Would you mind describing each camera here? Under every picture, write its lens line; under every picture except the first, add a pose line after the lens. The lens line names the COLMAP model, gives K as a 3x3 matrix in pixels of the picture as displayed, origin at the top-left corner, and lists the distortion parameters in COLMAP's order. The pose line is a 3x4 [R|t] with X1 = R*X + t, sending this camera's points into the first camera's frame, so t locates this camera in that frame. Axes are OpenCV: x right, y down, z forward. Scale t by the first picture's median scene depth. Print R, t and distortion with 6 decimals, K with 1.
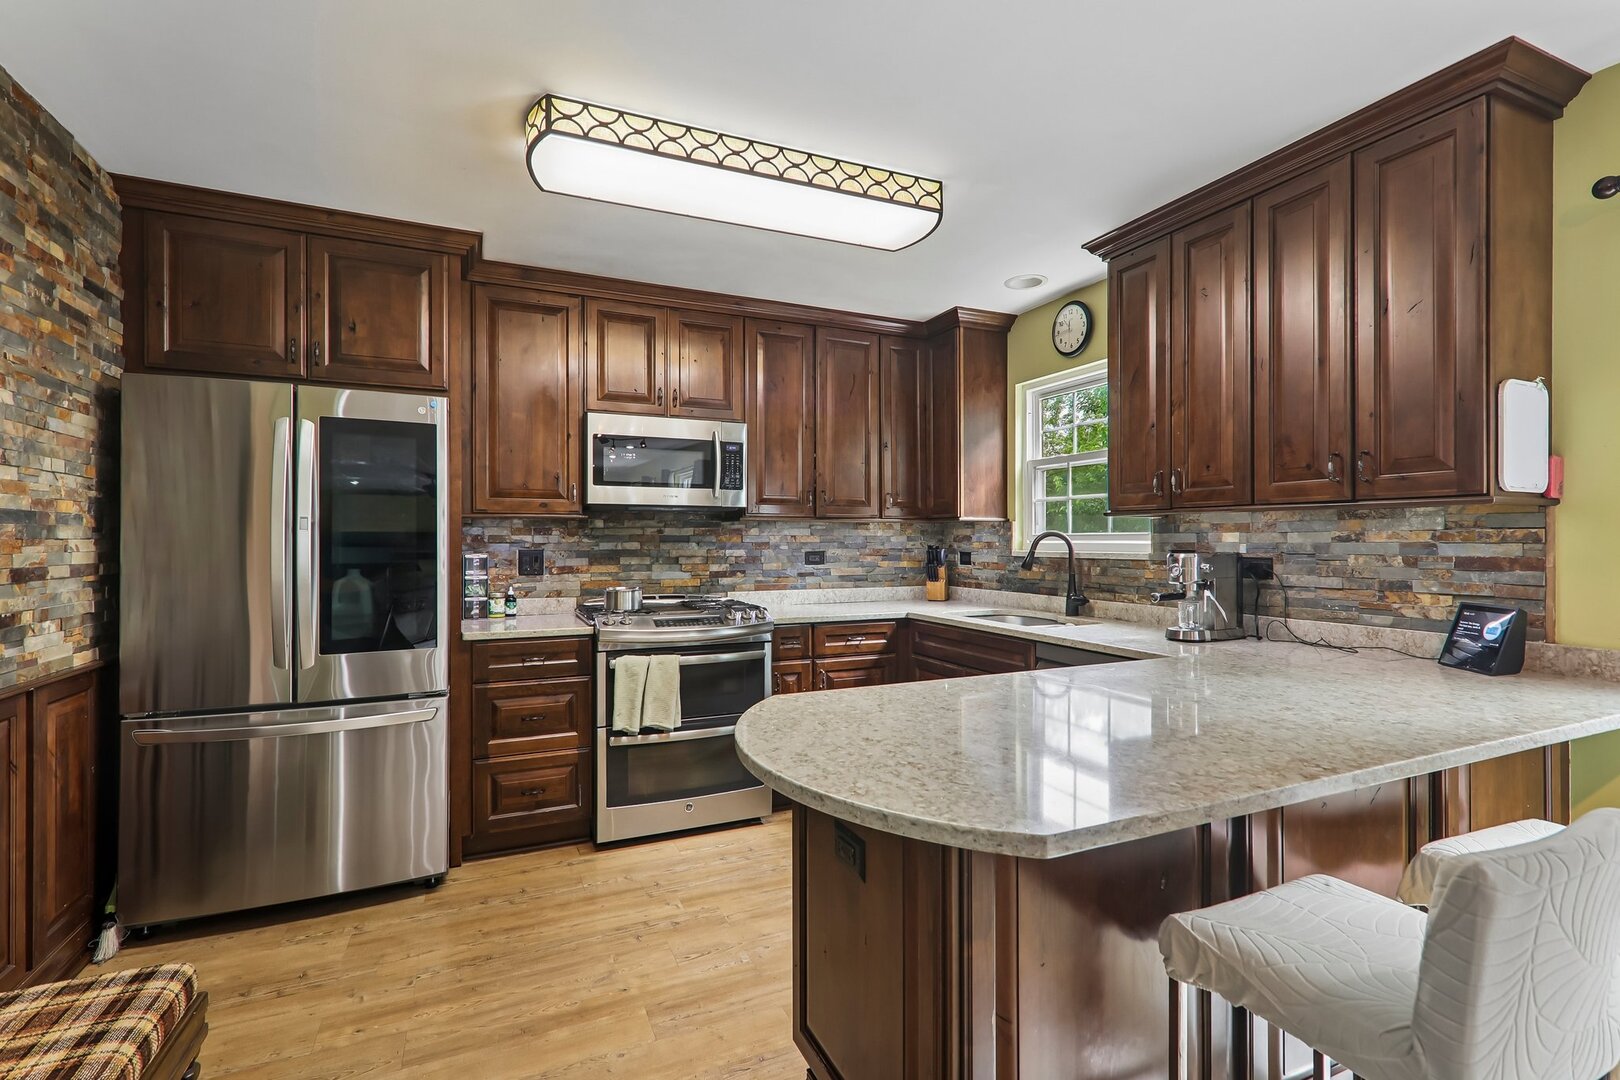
lens RADIAL K [[746.6, 0, 809.1], [0, 746.6, 537.8], [0, 0, 1]] dist [0.001465, 0.001774]
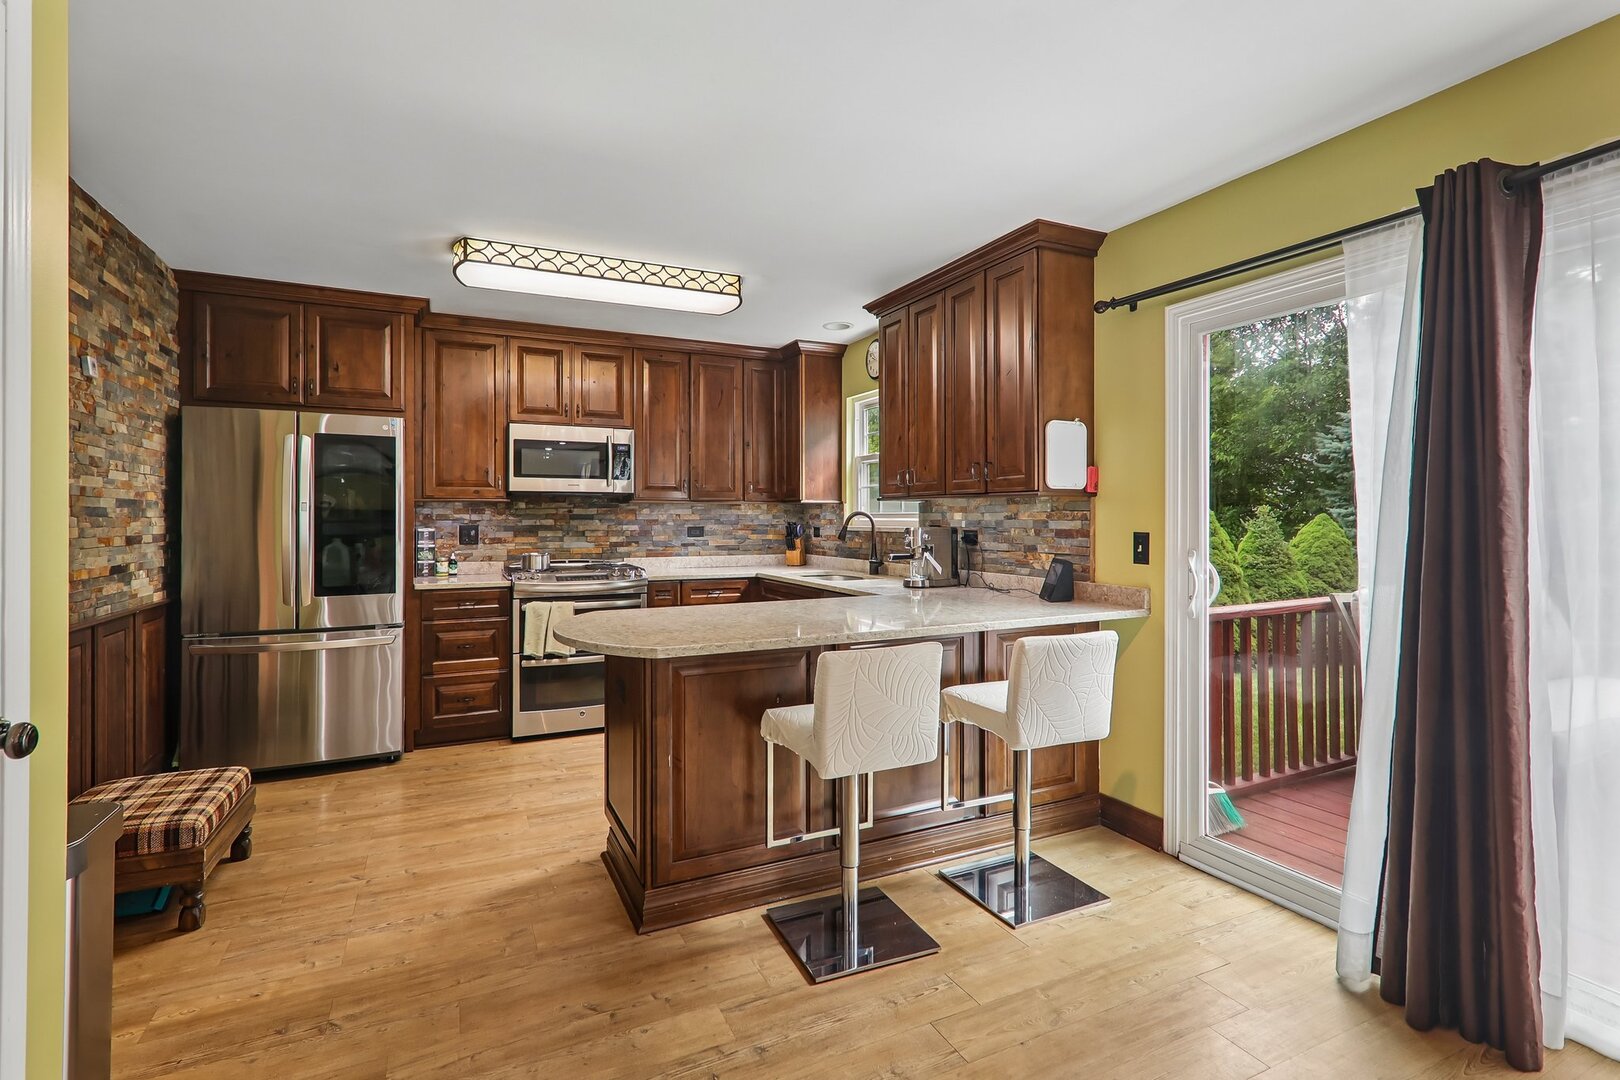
lens RADIAL K [[746.6, 0, 787.0], [0, 746.6, 512.4], [0, 0, 1]] dist [0.001465, 0.001774]
pose [[0.999922, 0.000237, 0.012454, 0.240574], [-0.000193, 0.999994, -0.003561, -0.002887], [-0.012454, 0.003558, 0.999916, -0.453600]]
